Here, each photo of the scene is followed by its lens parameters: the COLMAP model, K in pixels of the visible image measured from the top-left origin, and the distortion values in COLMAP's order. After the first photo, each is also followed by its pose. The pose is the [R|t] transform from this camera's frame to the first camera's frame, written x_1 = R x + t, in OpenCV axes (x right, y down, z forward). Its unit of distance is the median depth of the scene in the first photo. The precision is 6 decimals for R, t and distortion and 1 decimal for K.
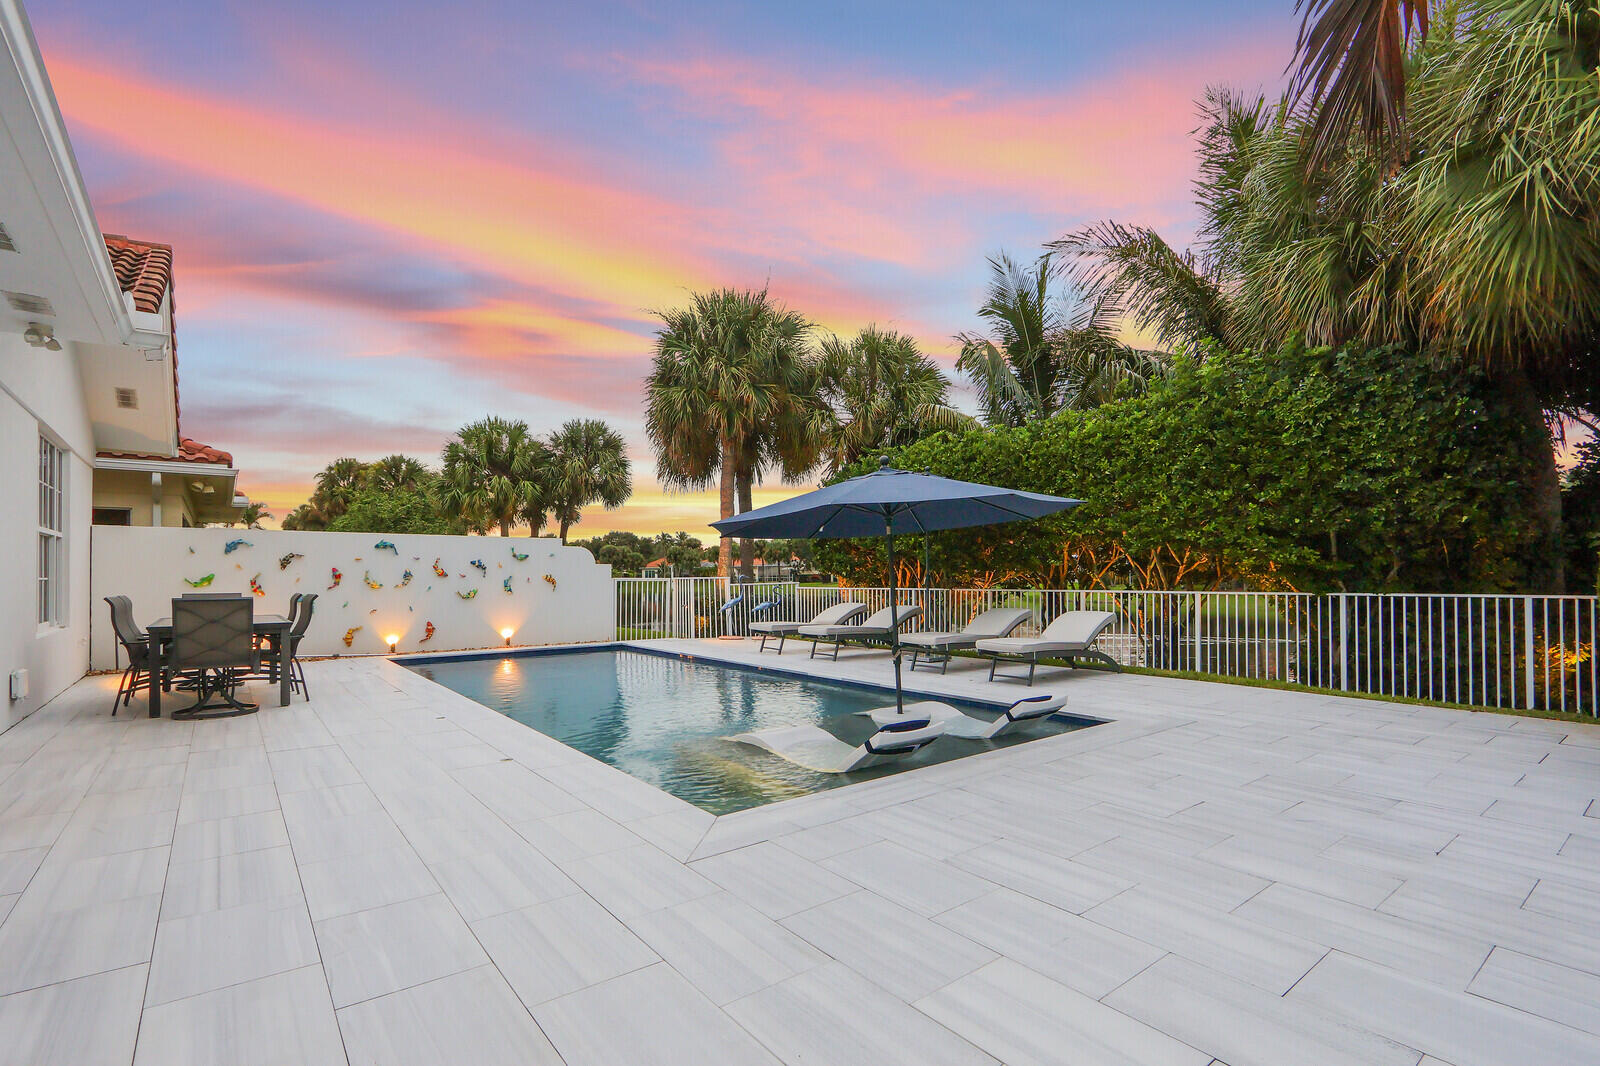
lens RADIAL K [[750.9, 0, 780.4], [0, 750.9, 590.3], [0, 0, 1]] dist [-0.001411, -0.000052]
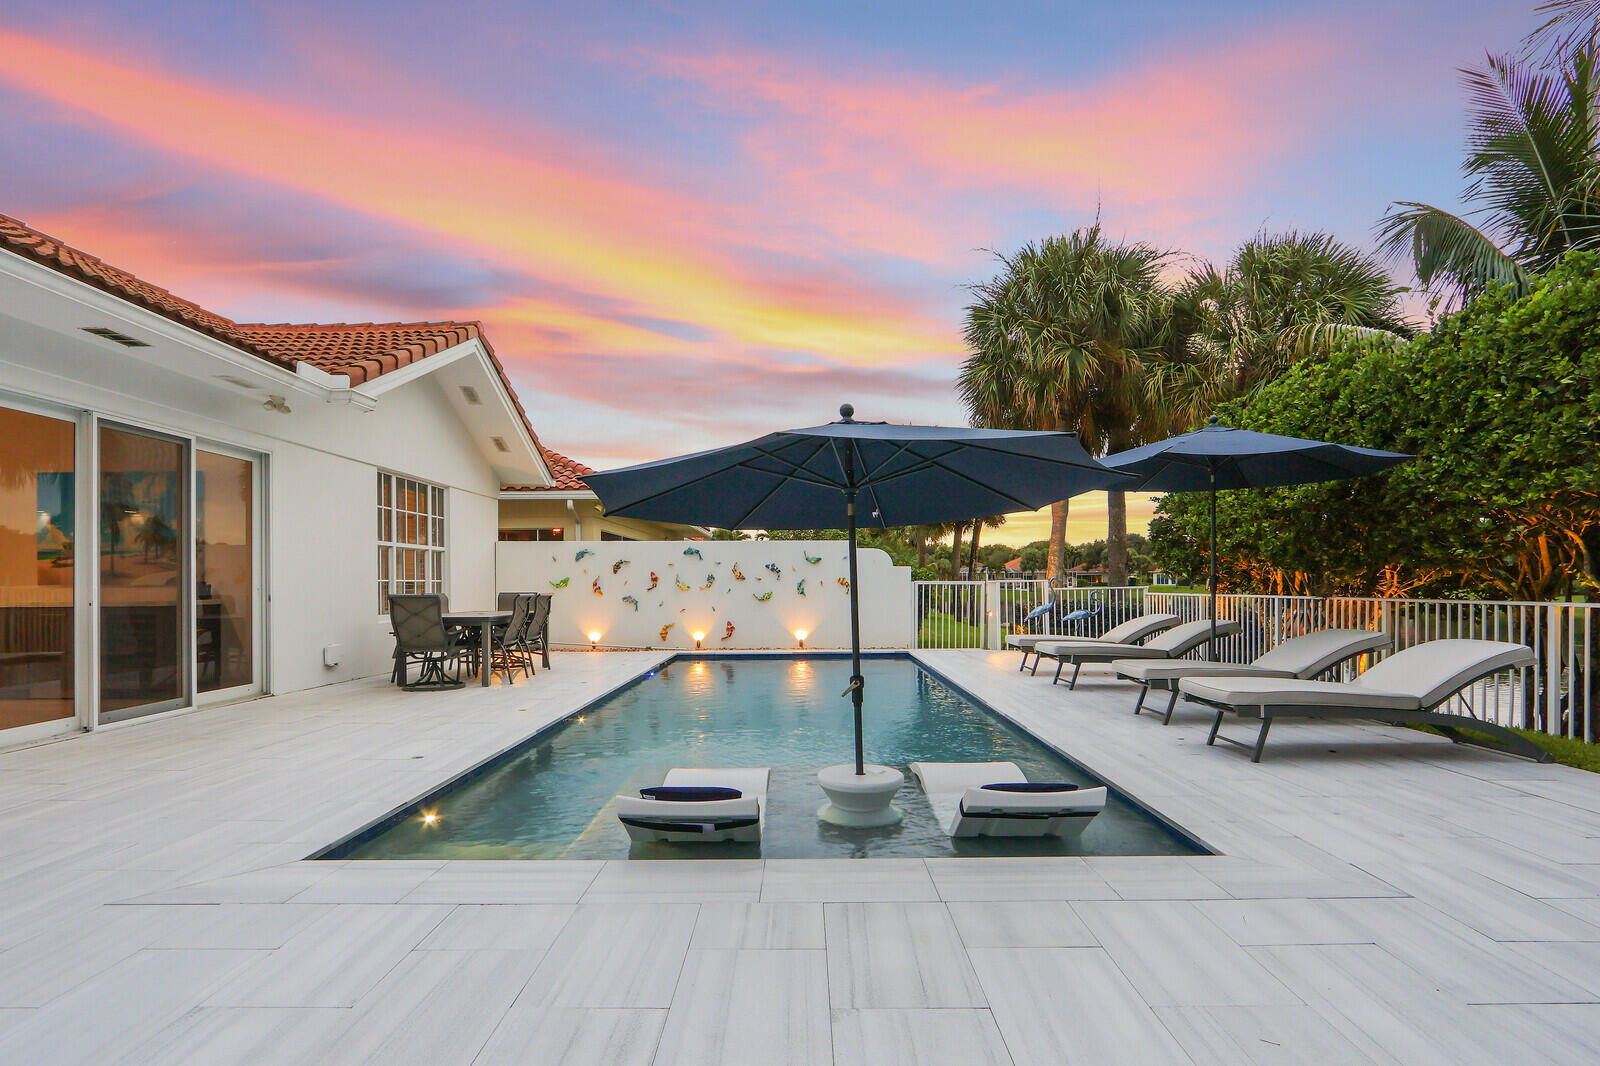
lens RADIAL K [[740.9, 0, 825.1], [0, 740.9, 588.3], [0, 0, 1]] dist [0.010683, 0.000303]
pose [[0.800076, 0.006065, -0.599869, 0.306486], [-0.011305, 0.999924, -0.004968, -0.002189], [0.599793, 0.010756, 0.800083, 0.243626]]
